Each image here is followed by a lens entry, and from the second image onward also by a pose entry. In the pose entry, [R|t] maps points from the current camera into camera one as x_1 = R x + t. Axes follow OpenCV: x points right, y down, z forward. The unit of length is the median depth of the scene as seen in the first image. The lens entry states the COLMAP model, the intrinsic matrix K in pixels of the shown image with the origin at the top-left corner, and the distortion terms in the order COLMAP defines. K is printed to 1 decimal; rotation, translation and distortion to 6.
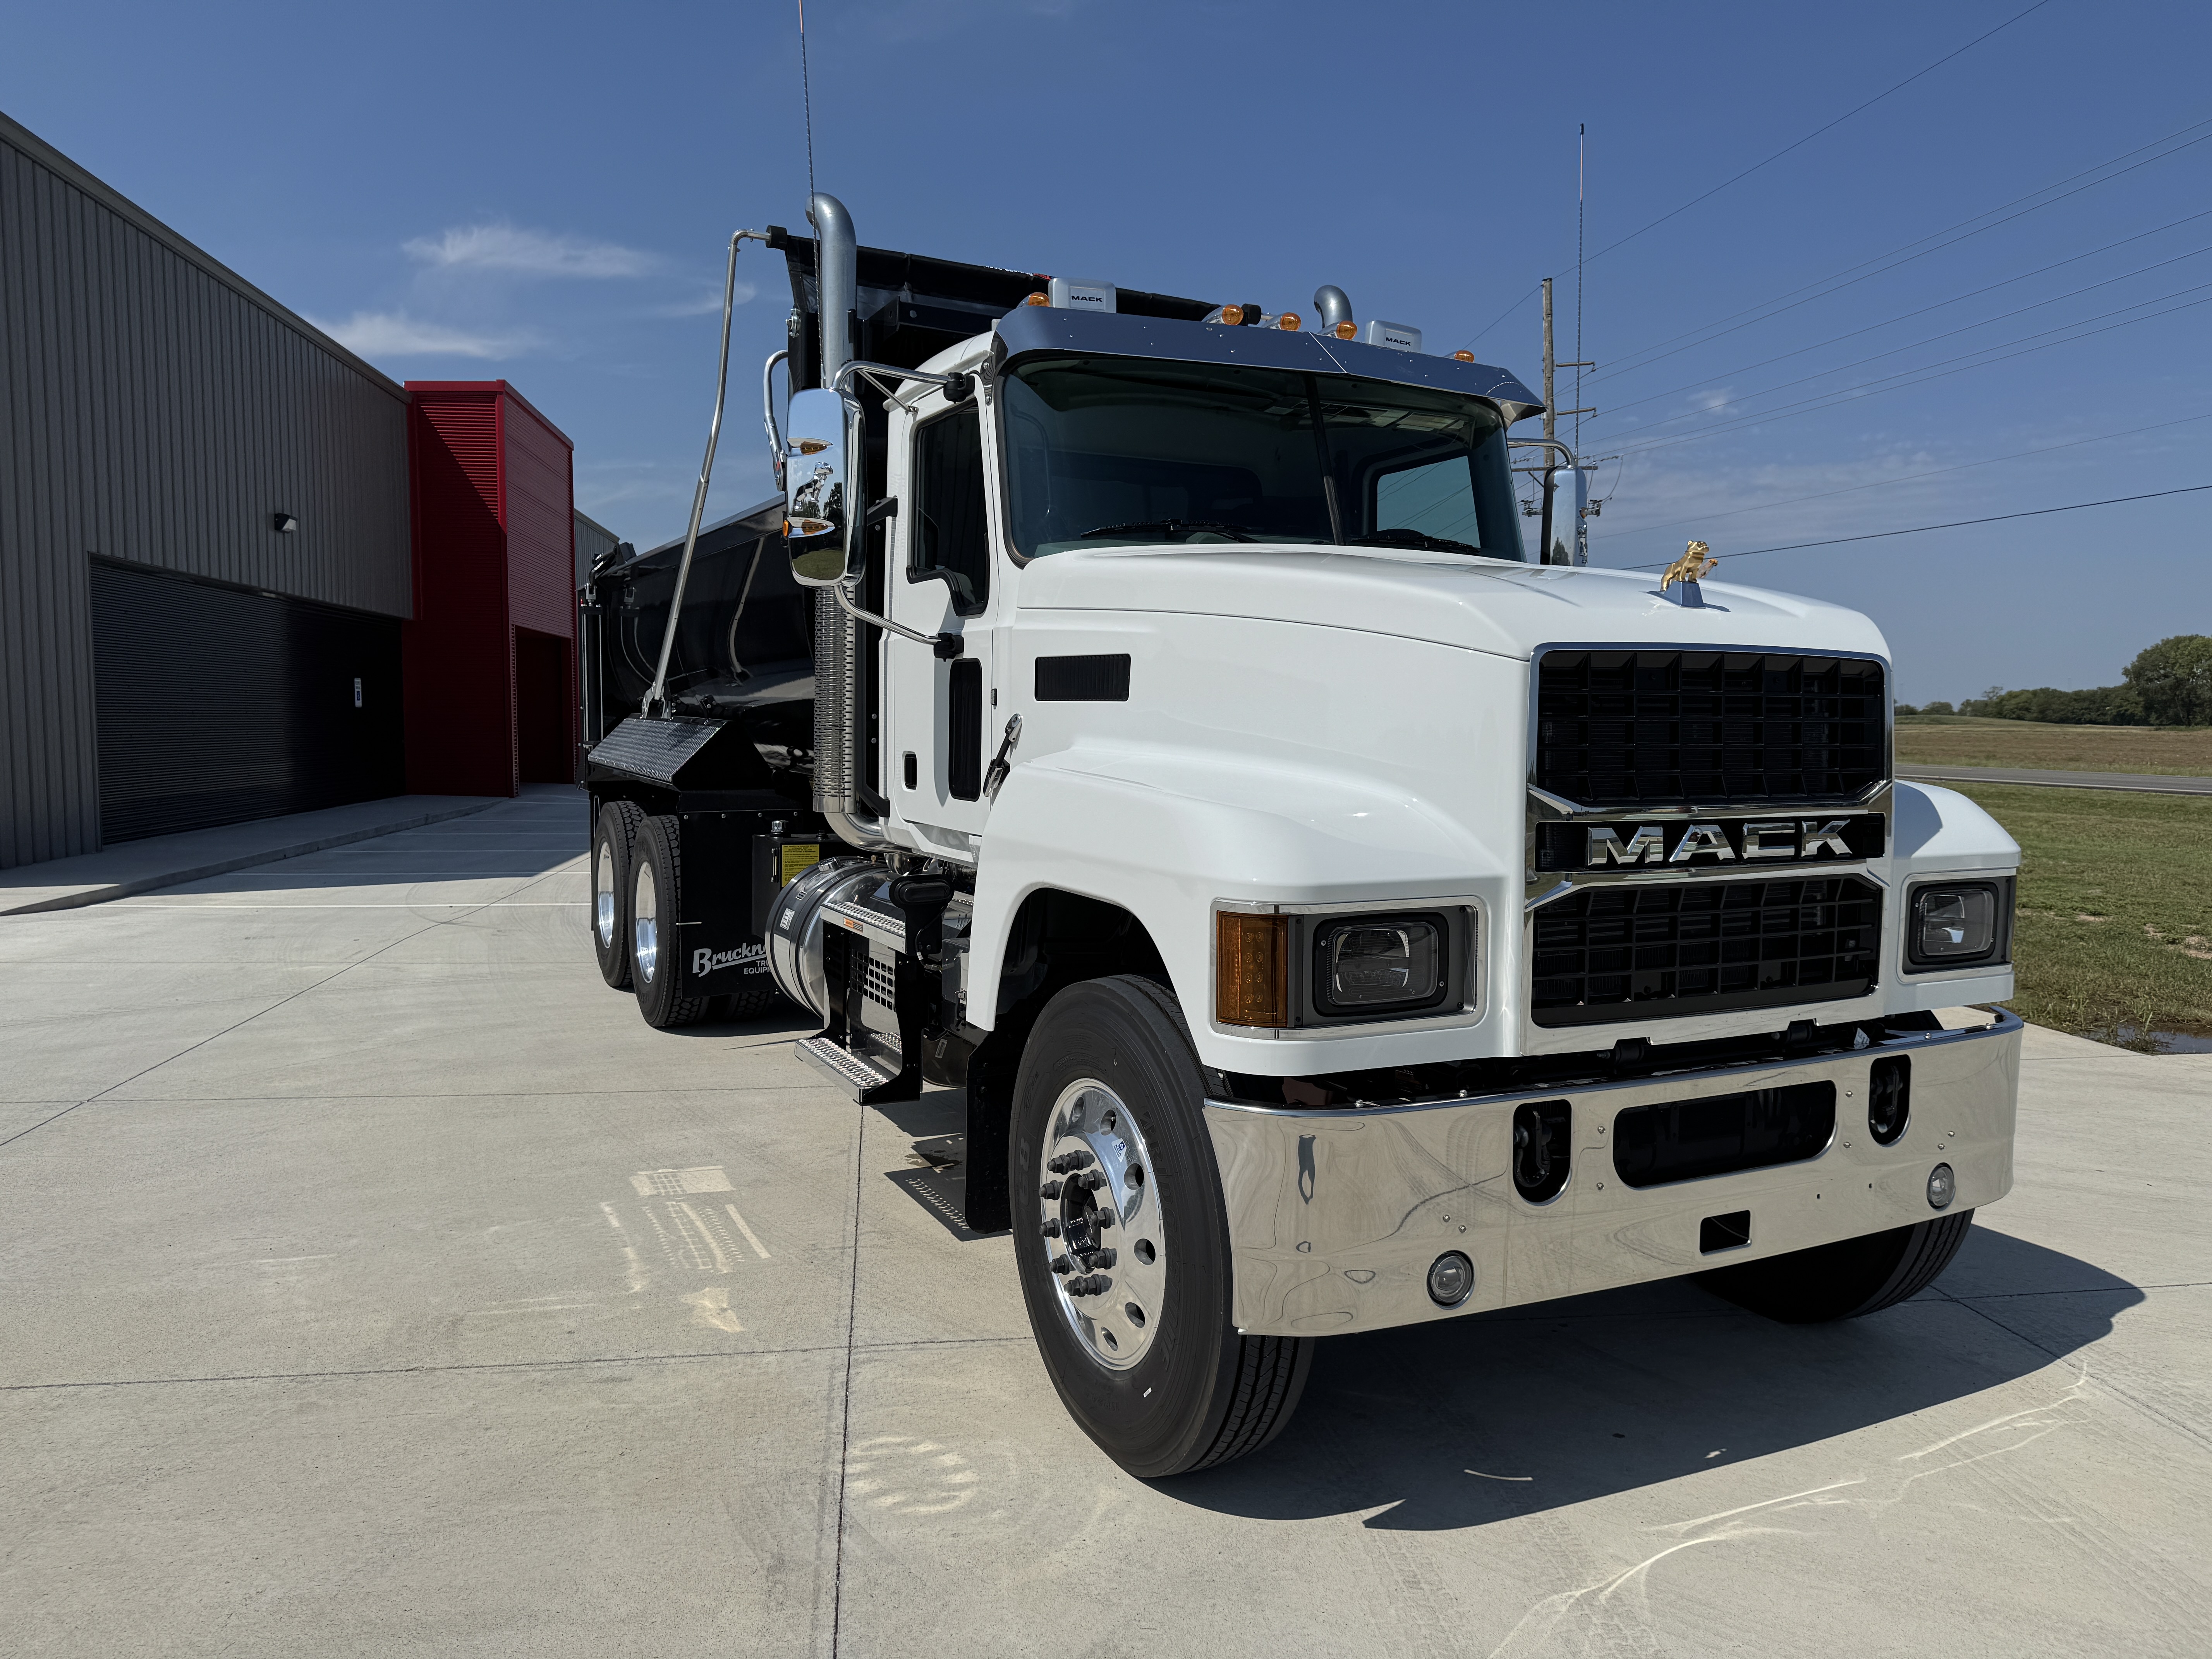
lens RADIAL K [[1561.9, 0, 1106.0], [0, 1561.9, 829.5], [0, 0, 1]] dist [0.169983, -0.302211]
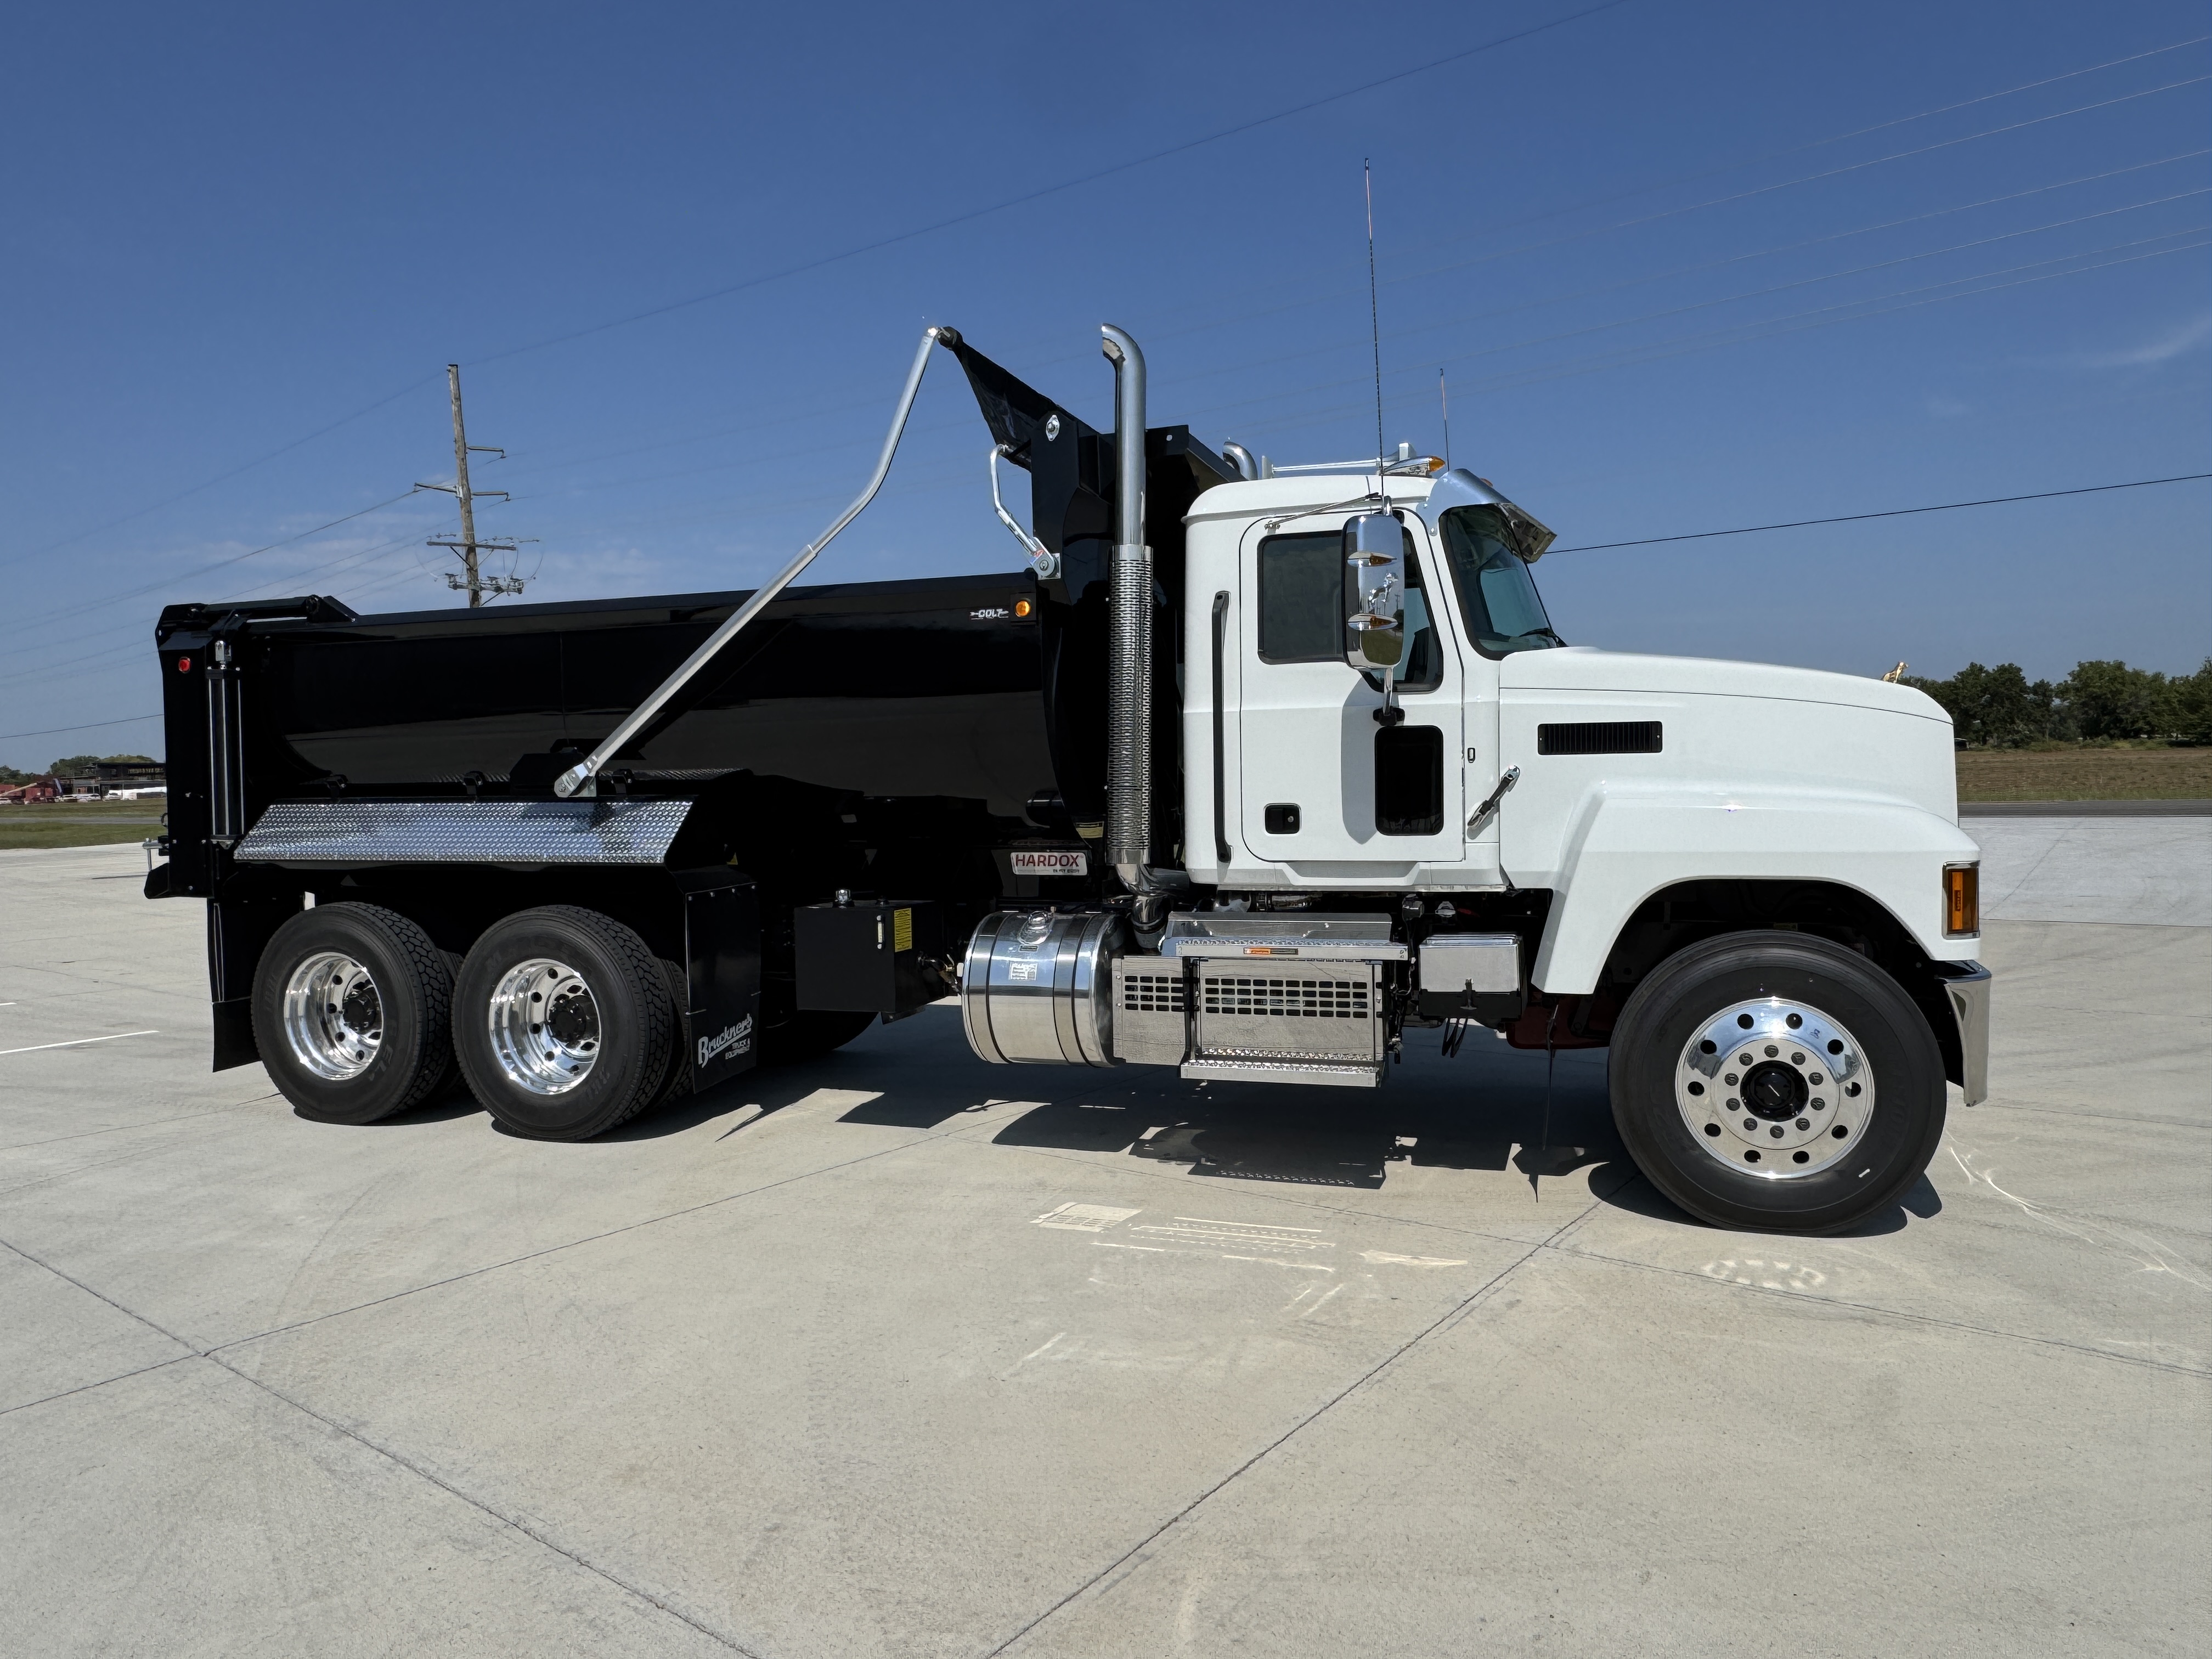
lens RADIAL K [[1473.1, 0, 1106.0], [0, 1473.1, 829.5], [0, 0, 1]] dist [-0.008400, -0.002355]
pose [[0.714221, -0.058656, 0.697458, -1.482693], [0.083905, 0.996471, -0.002119, -0.056502], [-0.694872, 0.060034, 0.716623, 0.417632]]
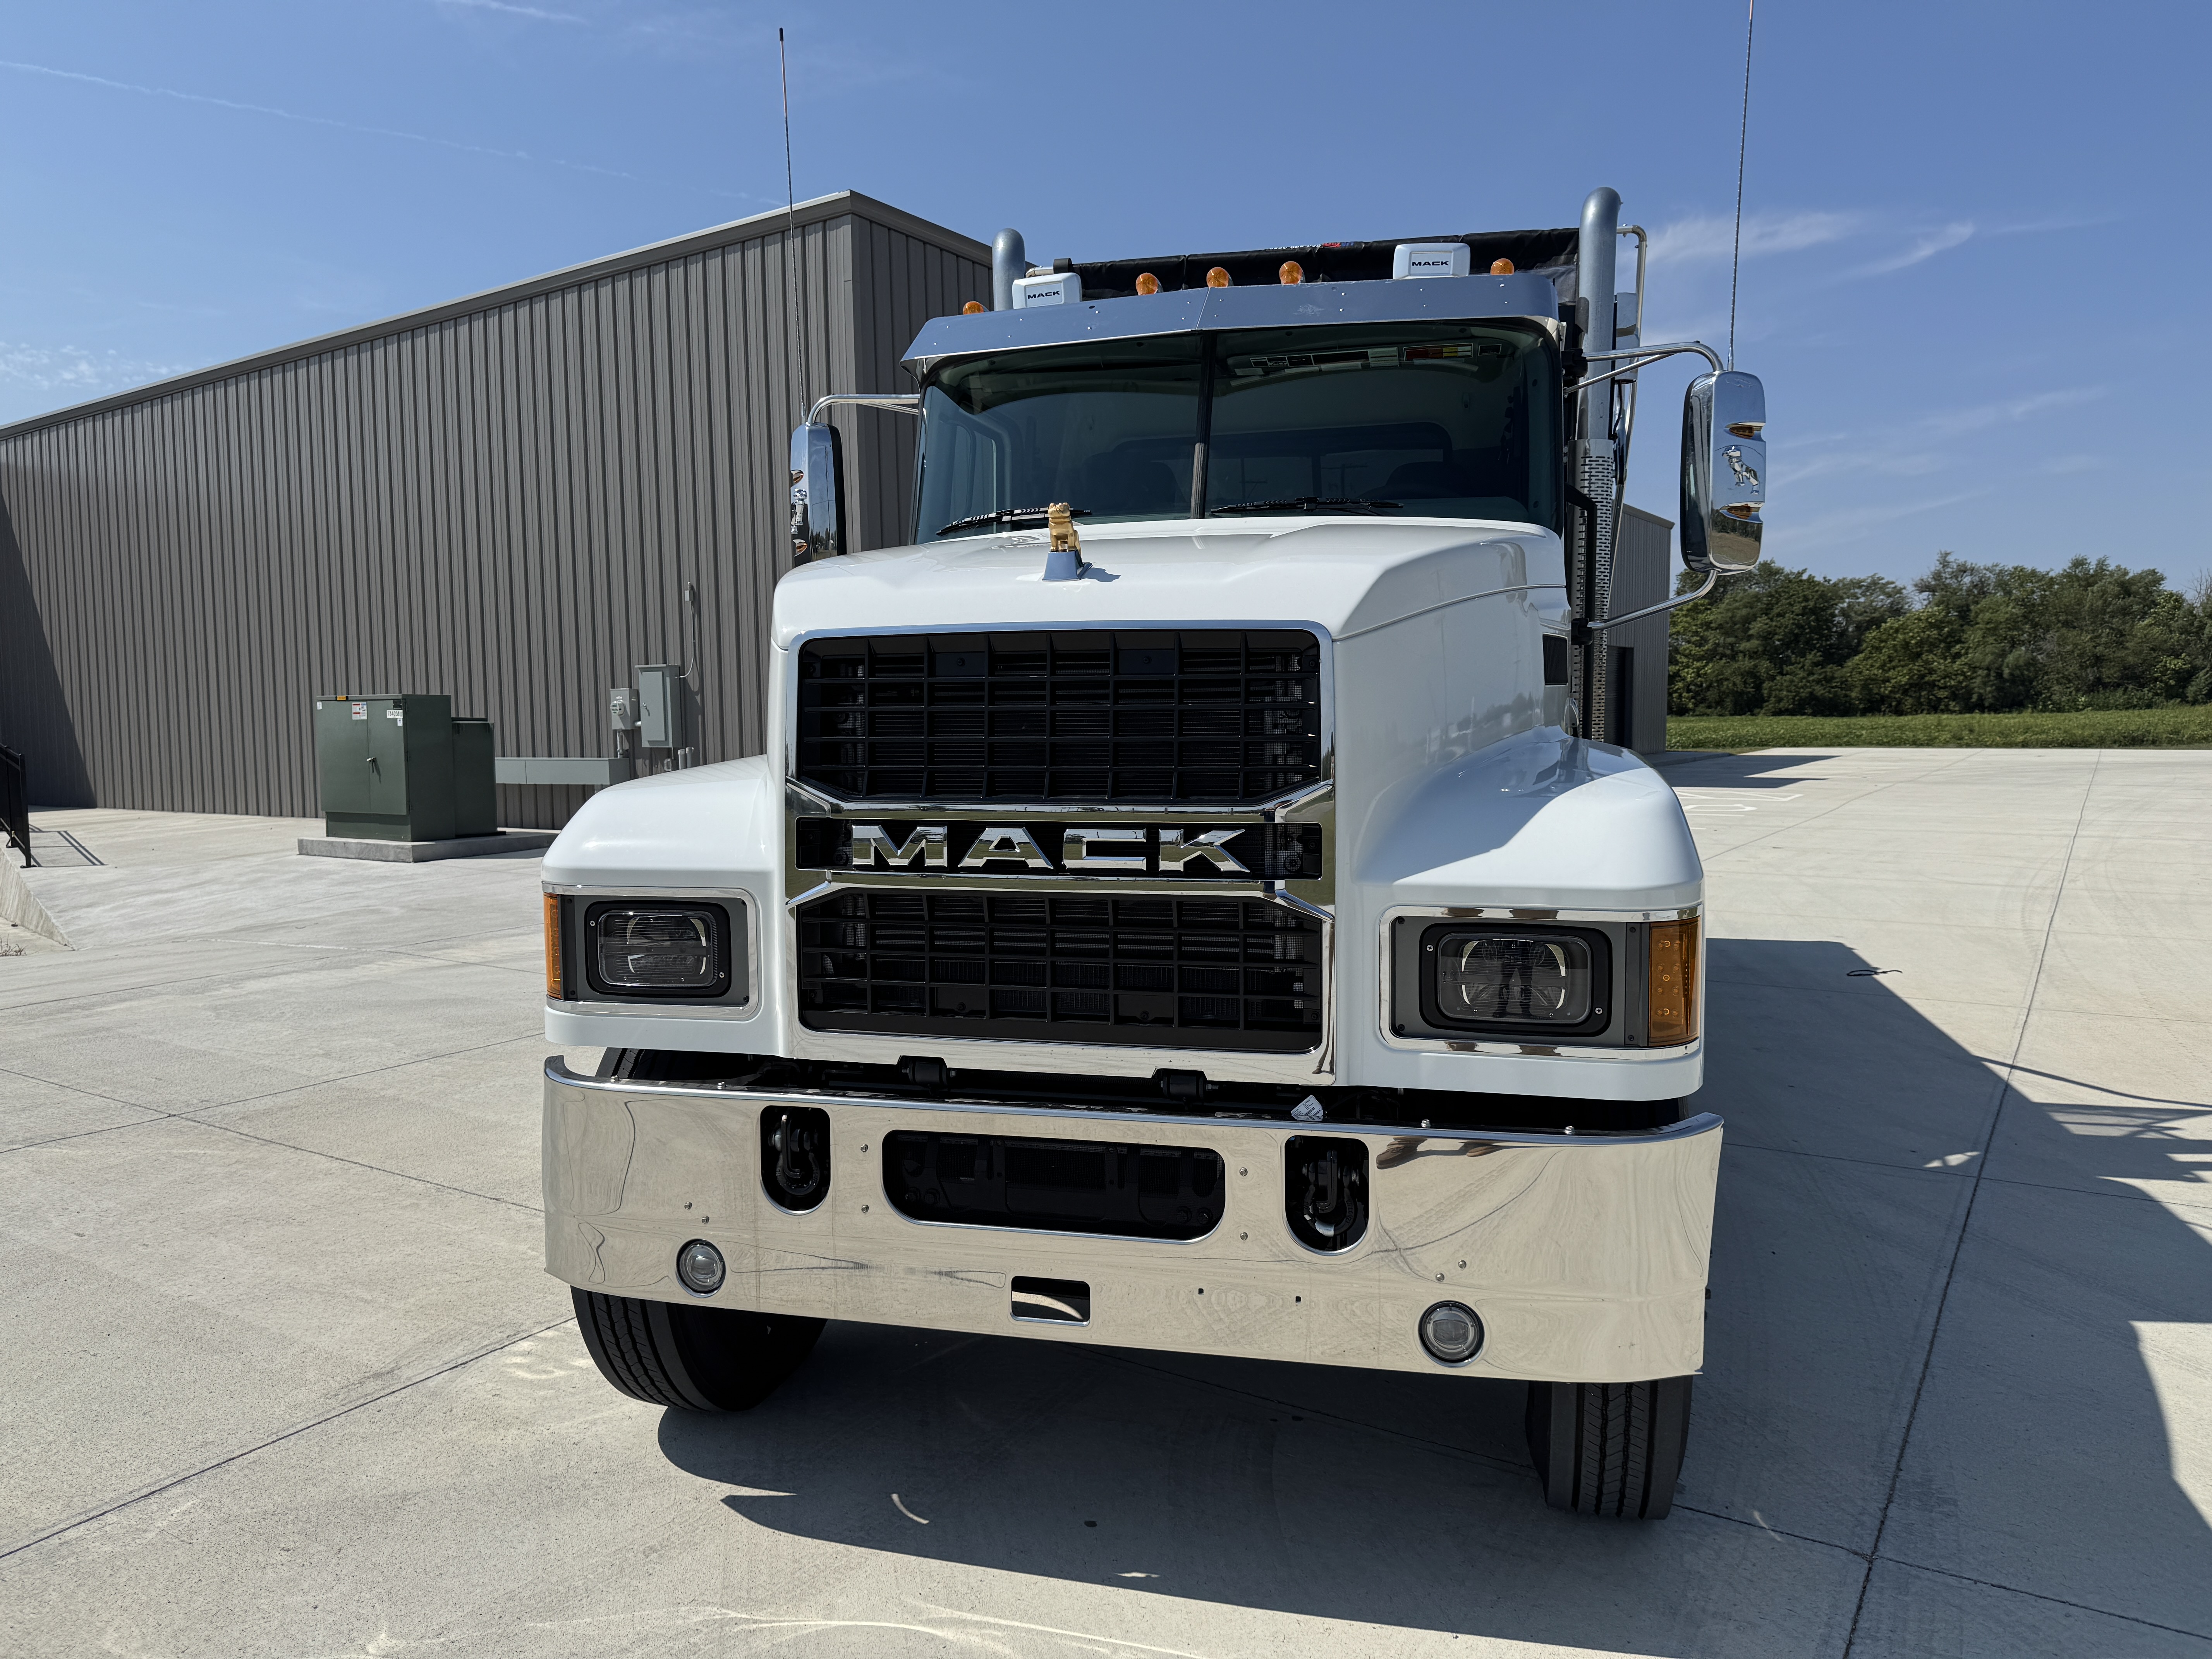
lens RADIAL K [[1561.9, 0, 1106.0], [0, 1561.9, 829.5], [0, 0, 1]] dist [0.169983, -0.302211]
pose [[0.751184, 0.037642, -0.659019, 0.945806], [-0.033372, 0.999262, 0.019037, -0.019321], [0.659249, 0.007692, 0.751886, 0.364338]]
